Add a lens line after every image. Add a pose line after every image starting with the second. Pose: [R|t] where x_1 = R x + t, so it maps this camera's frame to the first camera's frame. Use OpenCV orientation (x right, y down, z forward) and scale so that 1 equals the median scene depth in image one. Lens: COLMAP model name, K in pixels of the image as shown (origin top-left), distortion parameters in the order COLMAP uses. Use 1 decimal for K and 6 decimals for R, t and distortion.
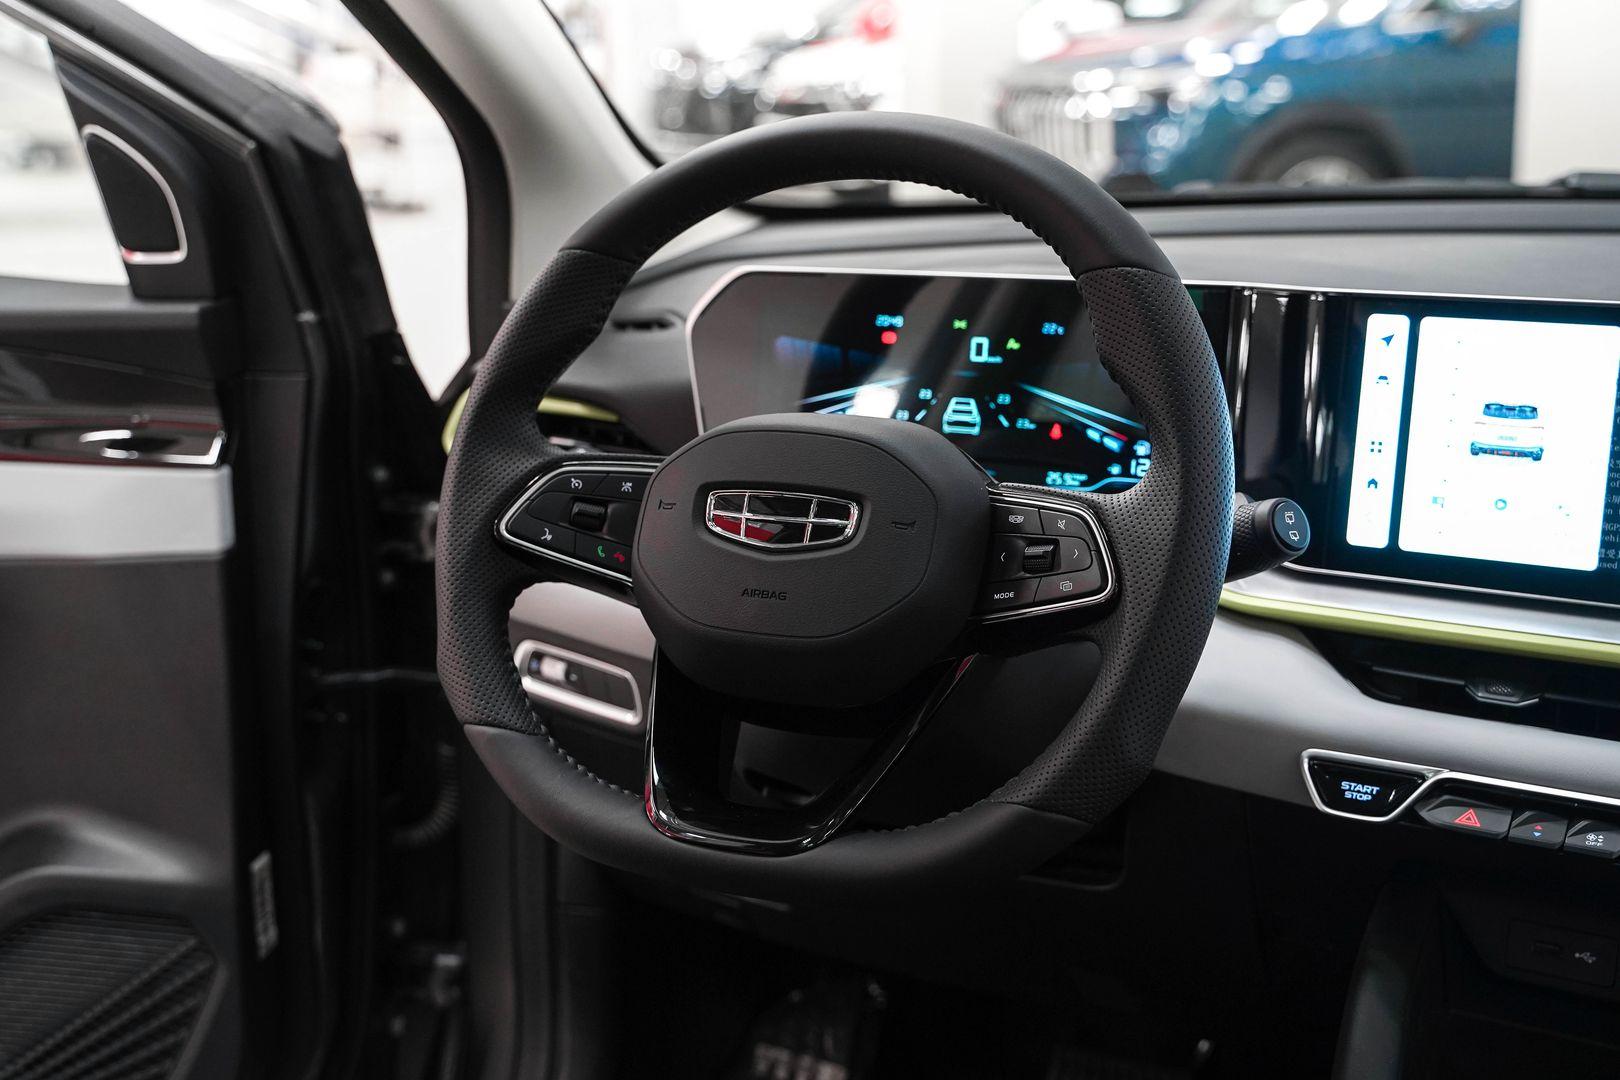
lens RADIAL K [[1905.9, 0, 802.4], [0, 1905.9, 507.3], [0, 0, 1]] dist [0.017073, 0.007697]
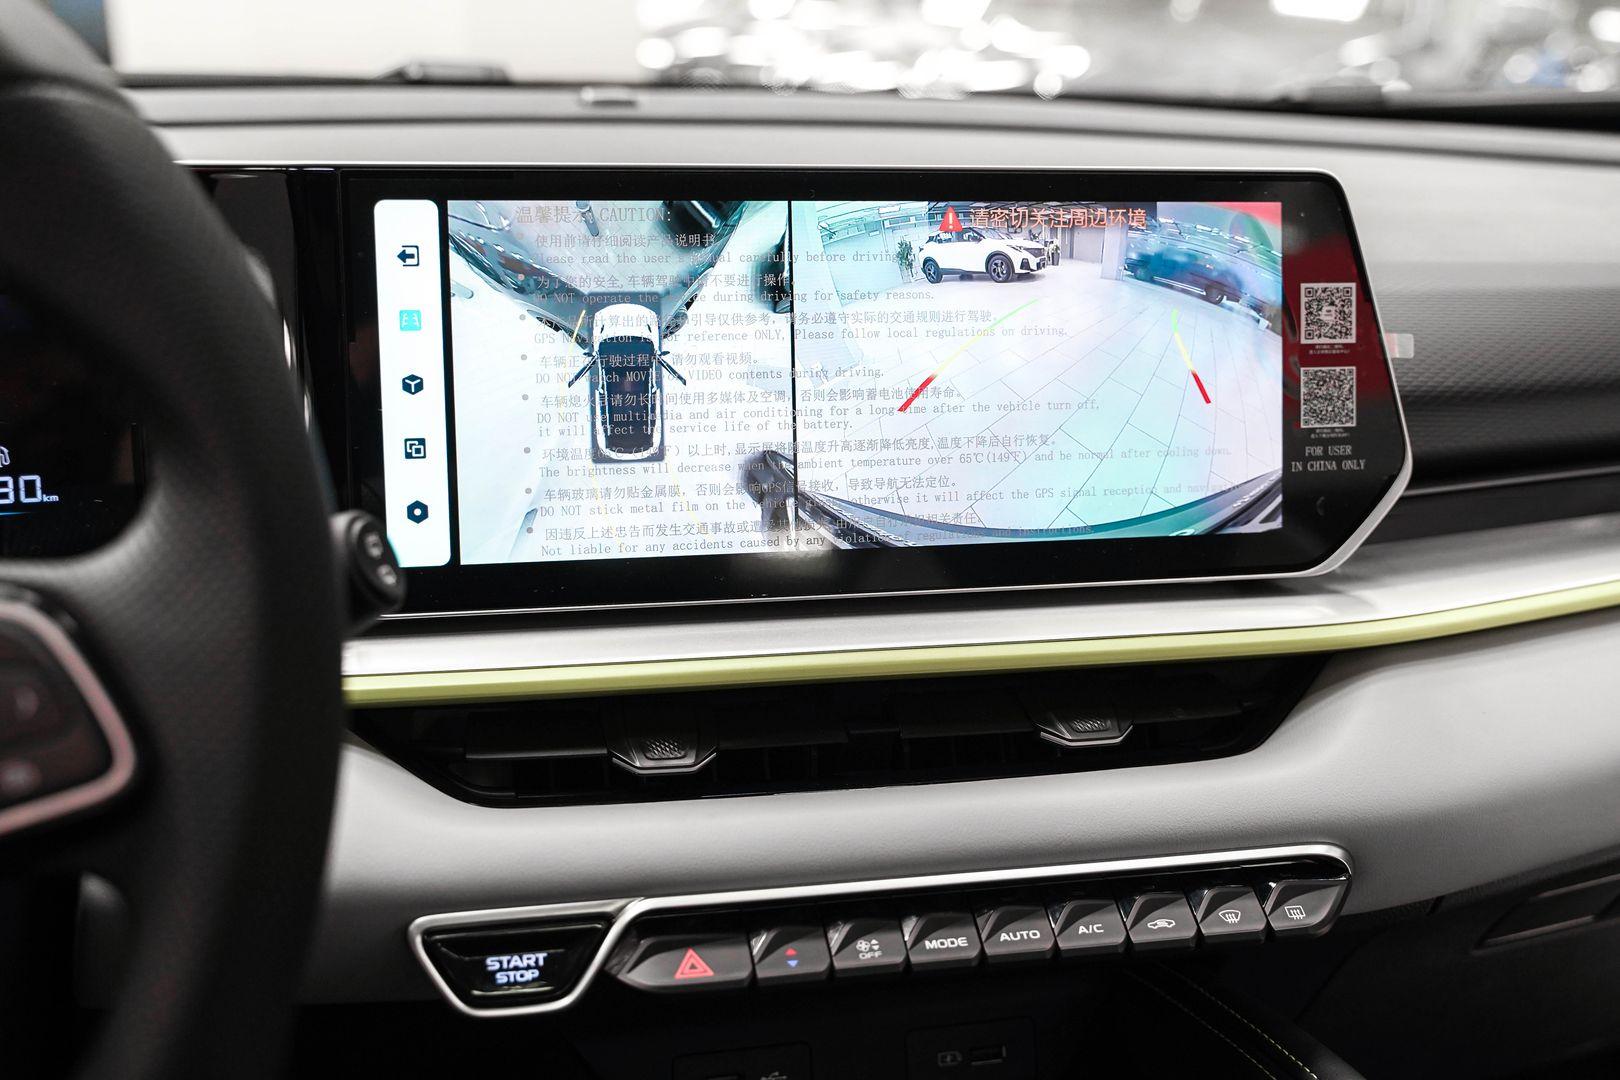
lens RADIAL K [[1775.9, 0, 810.0], [0, 1775.9, 540.0], [0, 0, 1]] dist [-0.010184, -0.003329]
pose [[0.746440, -0.151854, 0.647895, 0.010511], [0.124926, 0.988282, 0.087707, -0.023619], [-0.653622, 0.015471, 0.756663, 0.452123]]
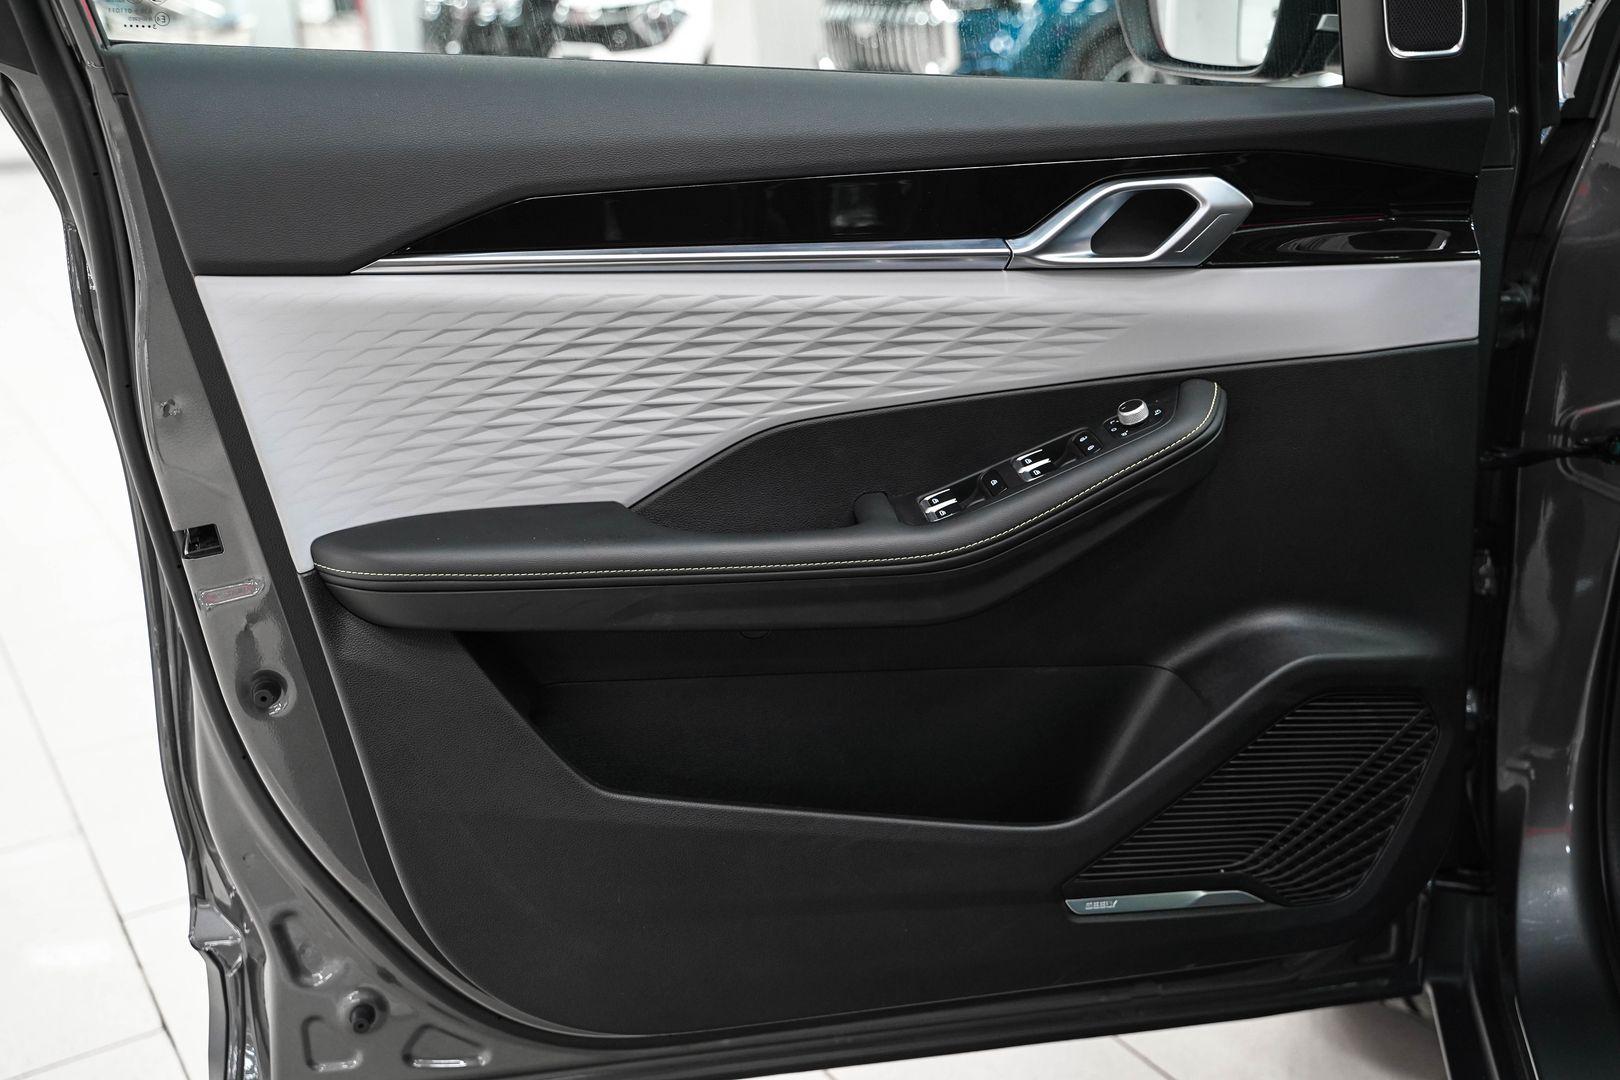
lens RADIAL K [[1805.9, 0, 810.0], [0, 1805.9, 540.0], [0, 0, 1]] dist [0.013579, 0.030376]
pose [[0.972191, -0.094792, 0.214148, -1.165277], [0.081690, 0.994249, 0.069245, 0.047373], [-0.219480, -0.049825, 0.974344, 0.131805]]
